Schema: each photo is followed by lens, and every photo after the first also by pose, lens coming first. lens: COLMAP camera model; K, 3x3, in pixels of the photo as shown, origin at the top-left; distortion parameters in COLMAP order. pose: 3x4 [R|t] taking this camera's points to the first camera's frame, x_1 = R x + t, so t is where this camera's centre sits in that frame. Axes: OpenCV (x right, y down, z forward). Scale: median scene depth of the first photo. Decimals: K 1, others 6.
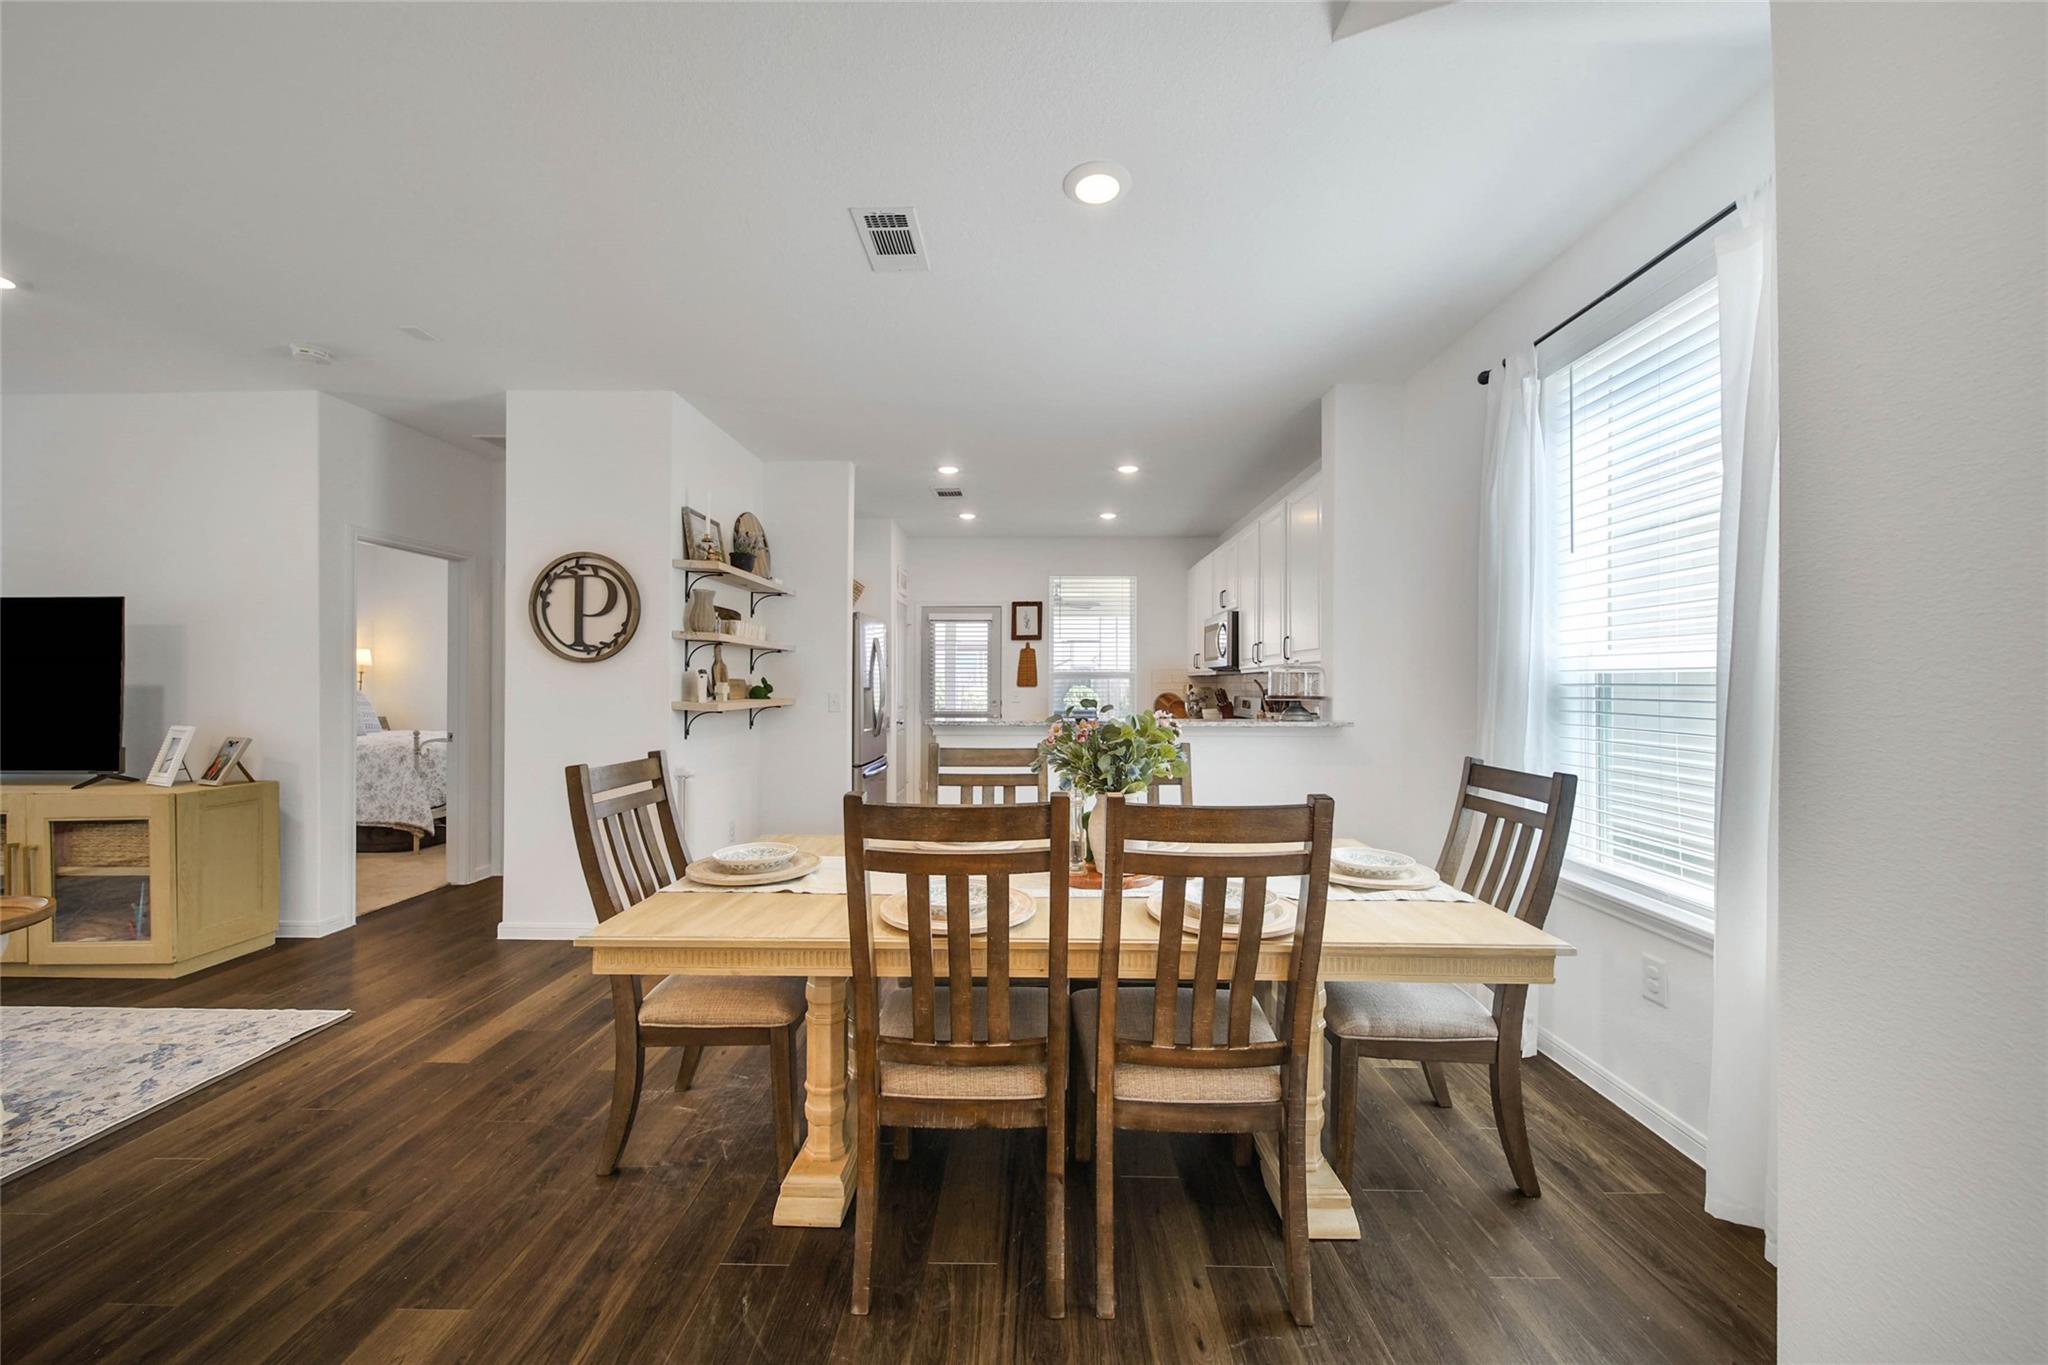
lens RADIAL K [[734.8, 0, 1027.1], [0, 734.8, 681.6], [0, 0, 1]] dist [0.000529, -0.001329]
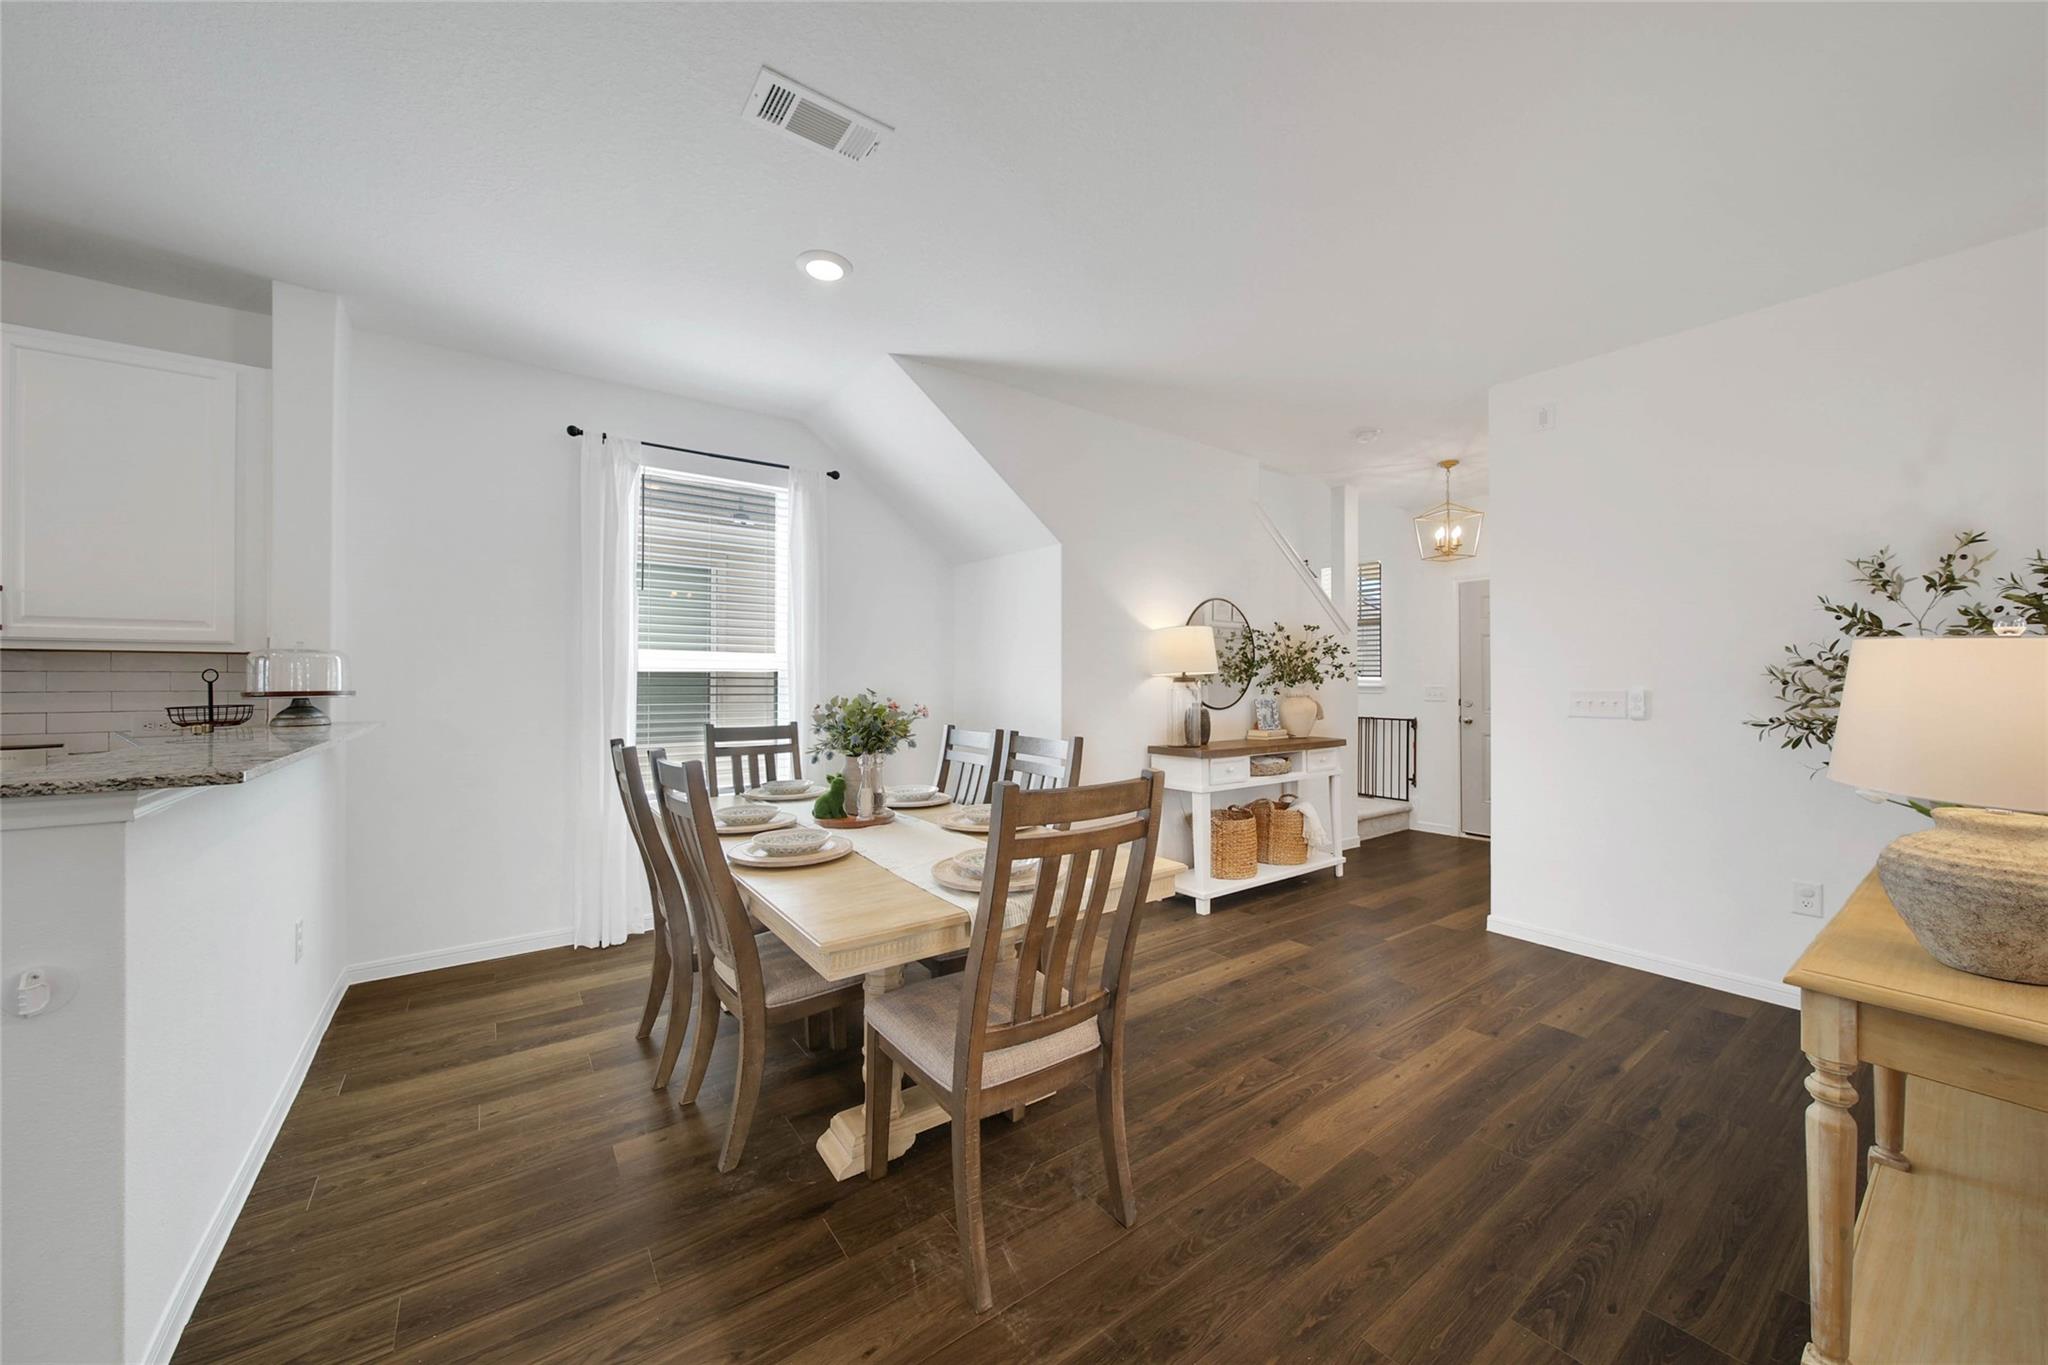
lens RADIAL K [[734.8, 0, 1028.9], [0, 734.8, 682.6], [0, 0, 1]] dist [0.000529, -0.001329]
pose [[-0.604640, -0.001415, 0.796498, -0.635074], [-0.004401, 0.999989, -0.001564, 0.008436], [-0.796487, -0.004451, -0.604639, 0.859082]]
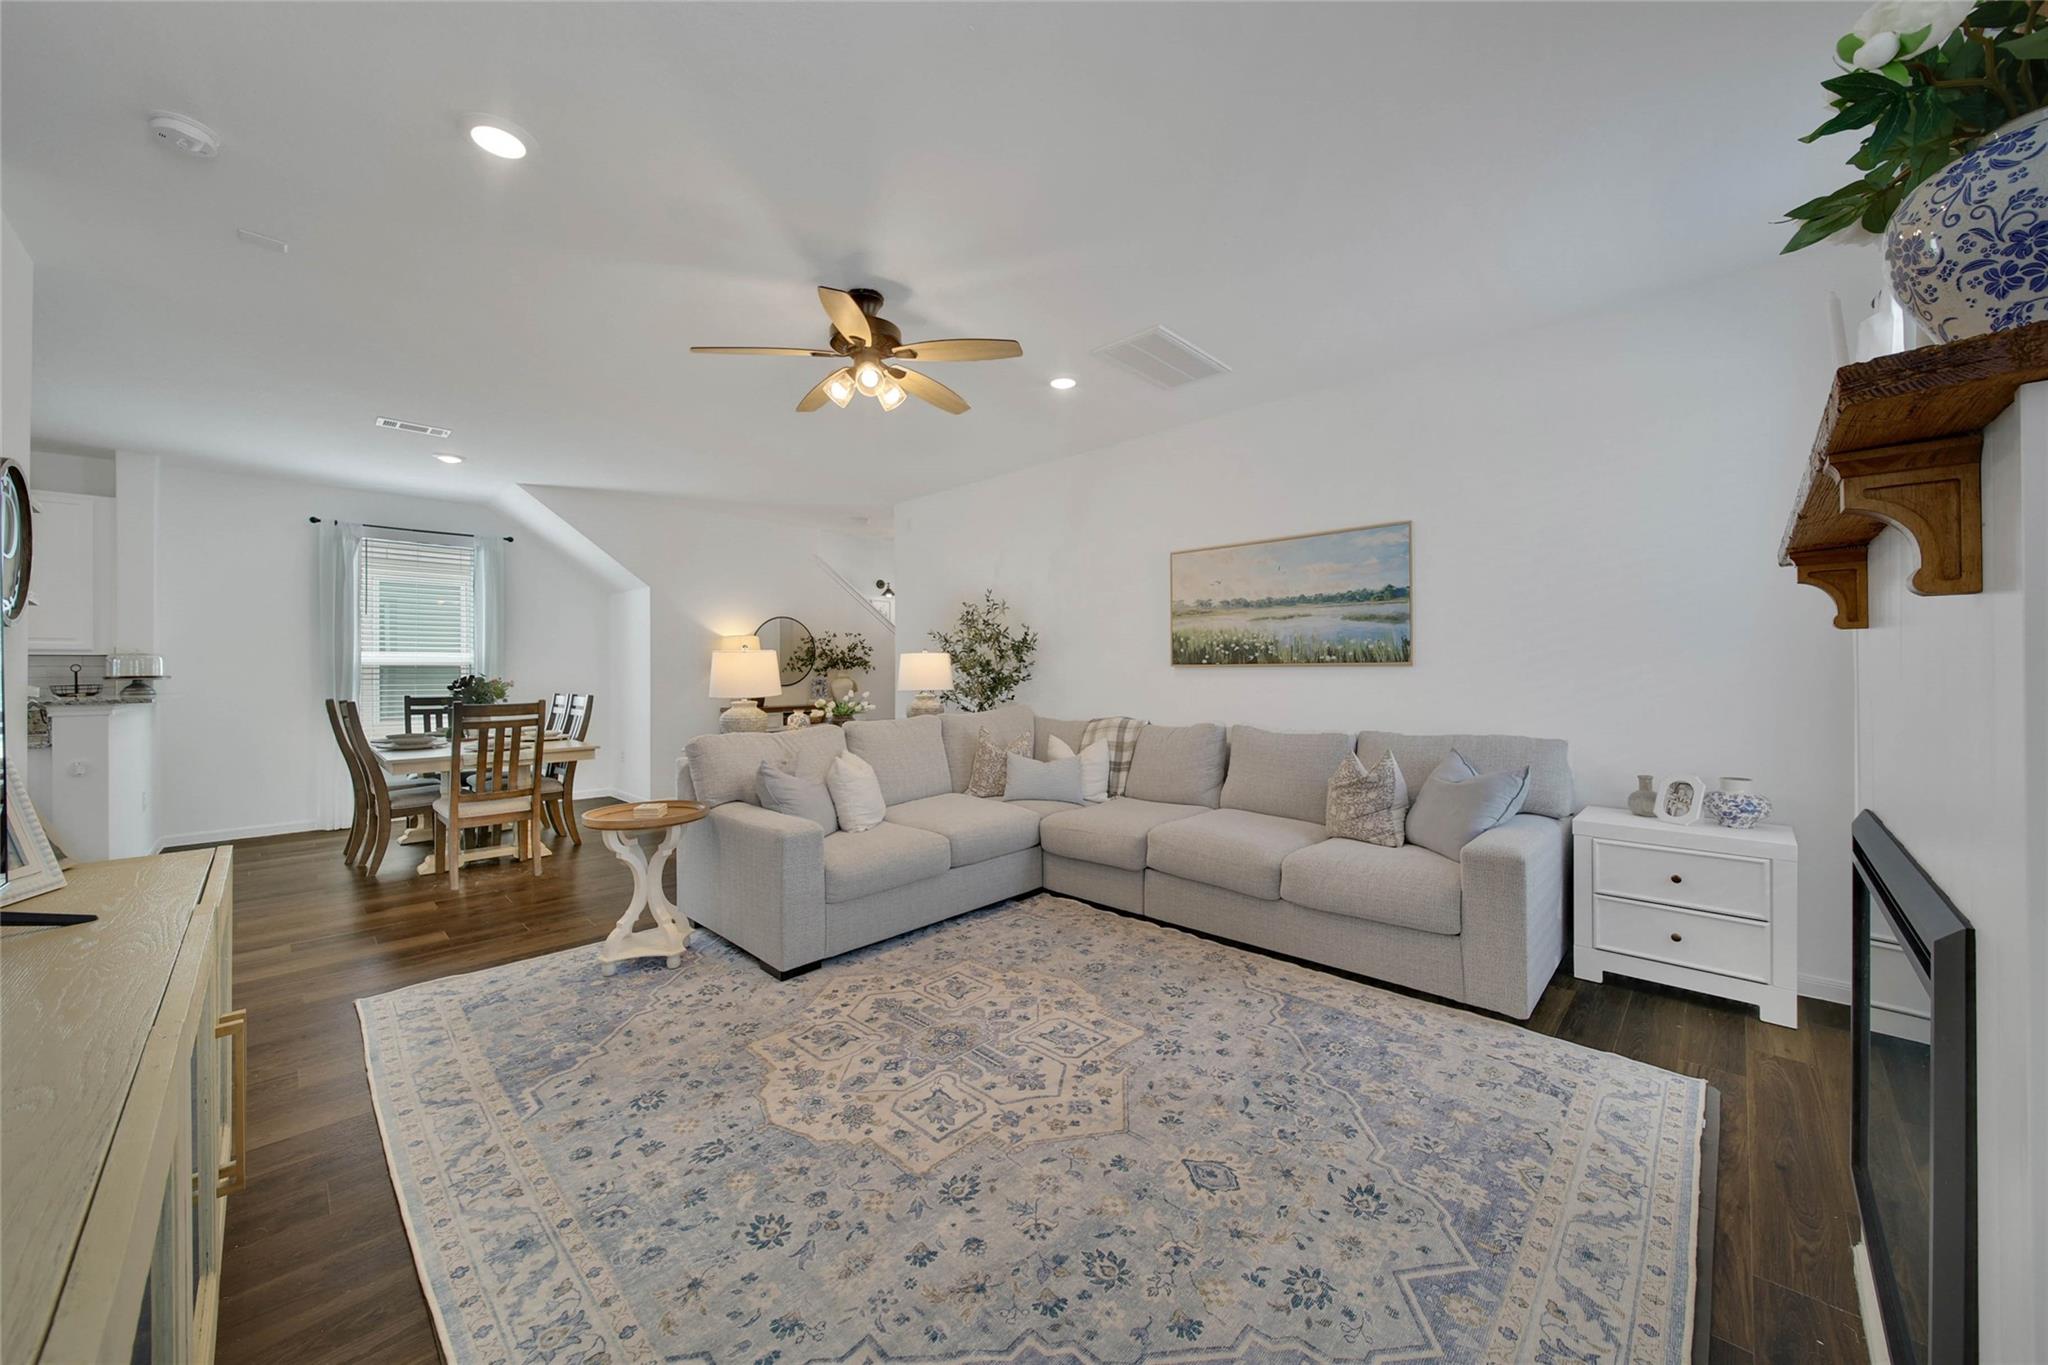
lens RADIAL K [[734.8, 0, 1022.7], [0, 734.8, 672.1], [0, 0, 1]] dist [0.000529, -0.001329]
pose [[-0.721245, 0.002785, 0.692675, -1.707537], [0.003759, 0.999993, -0.000107, 0.017963], [-0.692670, 0.002527, -0.721250, 0.839580]]
